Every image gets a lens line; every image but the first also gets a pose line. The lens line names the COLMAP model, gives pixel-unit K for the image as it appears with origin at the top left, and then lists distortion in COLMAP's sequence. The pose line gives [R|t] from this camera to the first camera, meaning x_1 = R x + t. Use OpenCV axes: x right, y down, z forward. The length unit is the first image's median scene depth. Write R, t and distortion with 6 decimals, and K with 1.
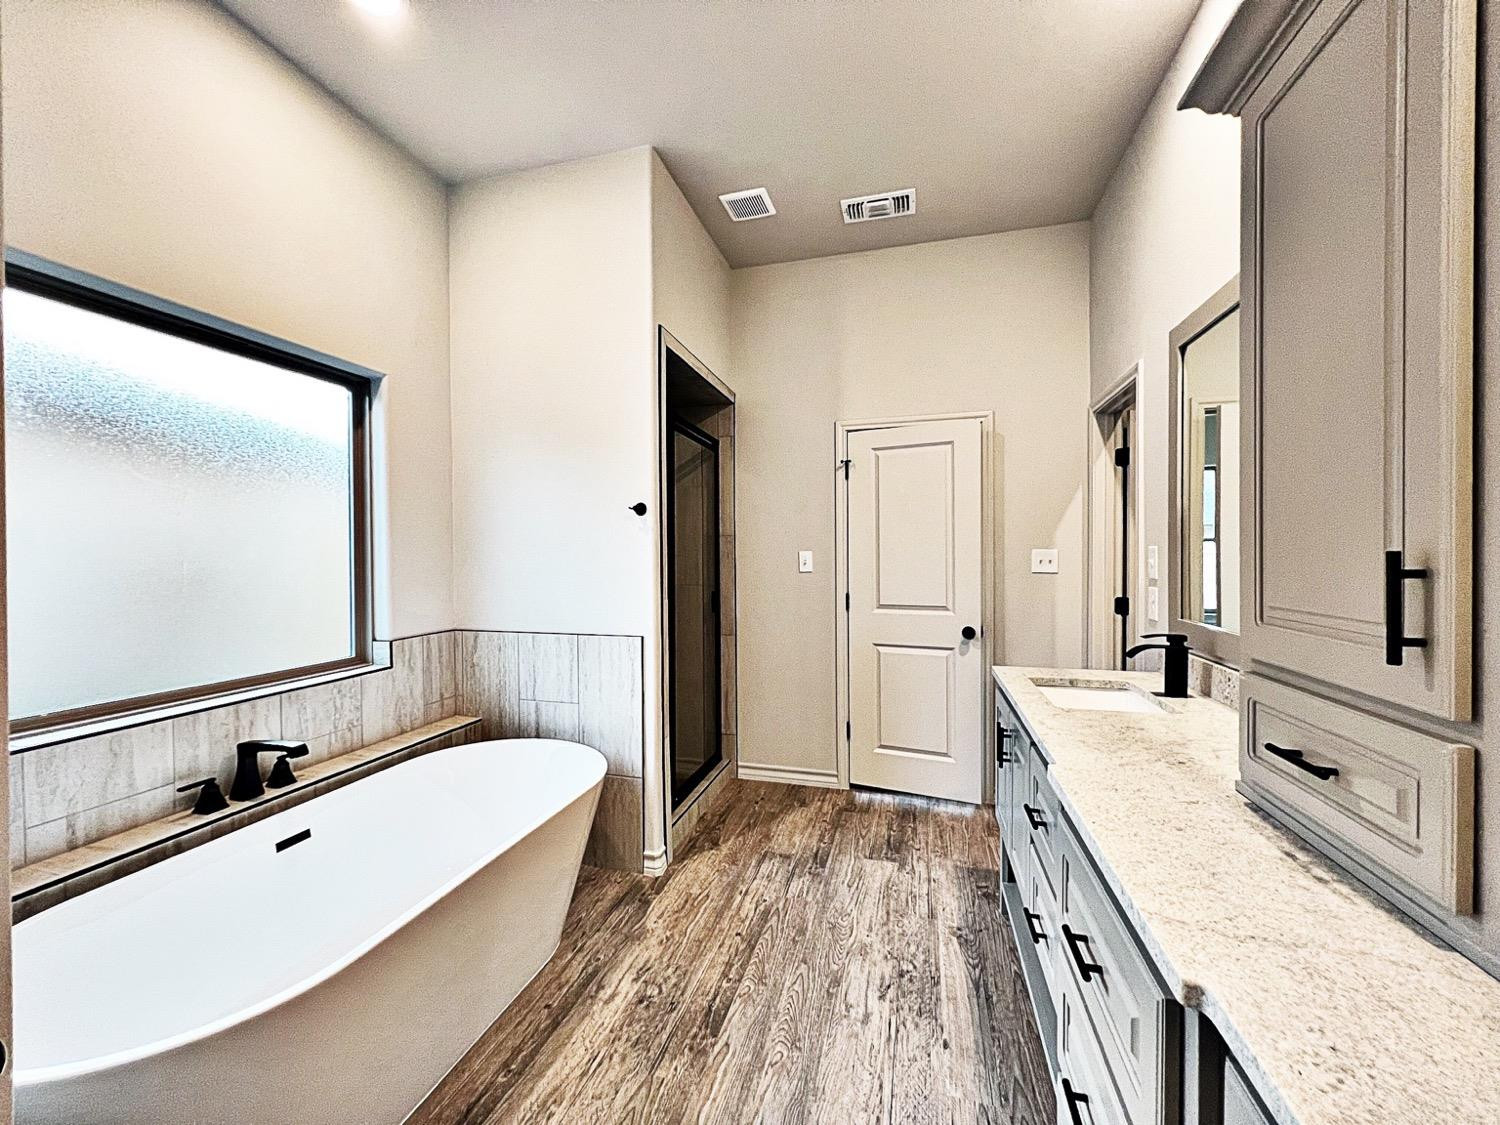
lens RADIAL K [[598.7, 0, 750.0], [0, 598.7, 562.5], [0, 0, 1]] dist [0.000204, 0.000593]
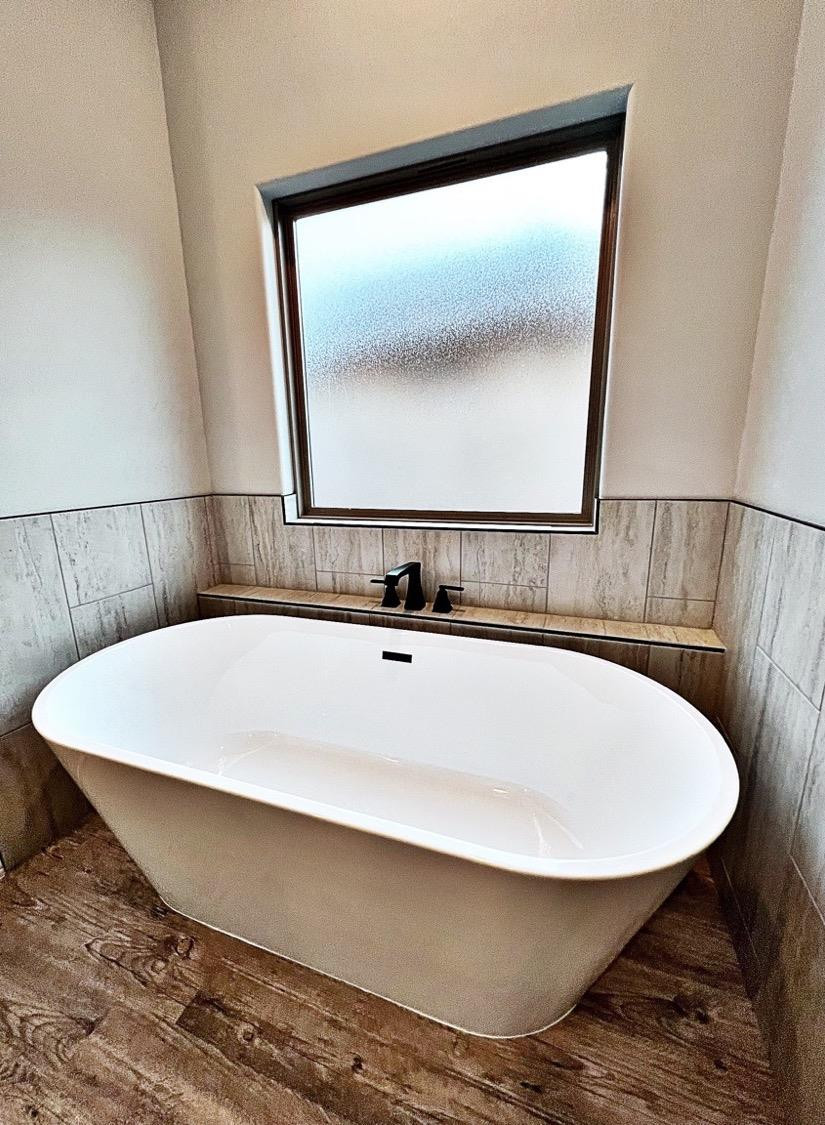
lens RADIAL K [[449.3, 0, 412.5], [0, 449.3, 562.5], [0, 0, 1]] dist [0.000295, 0.000025]
pose [[-0.079852, 0.235174, -0.968668, 0.002304], [0.007402, 0.971884, 0.235344, 0.088544], [0.996779, 0.011623, -0.079348, 0.995133]]
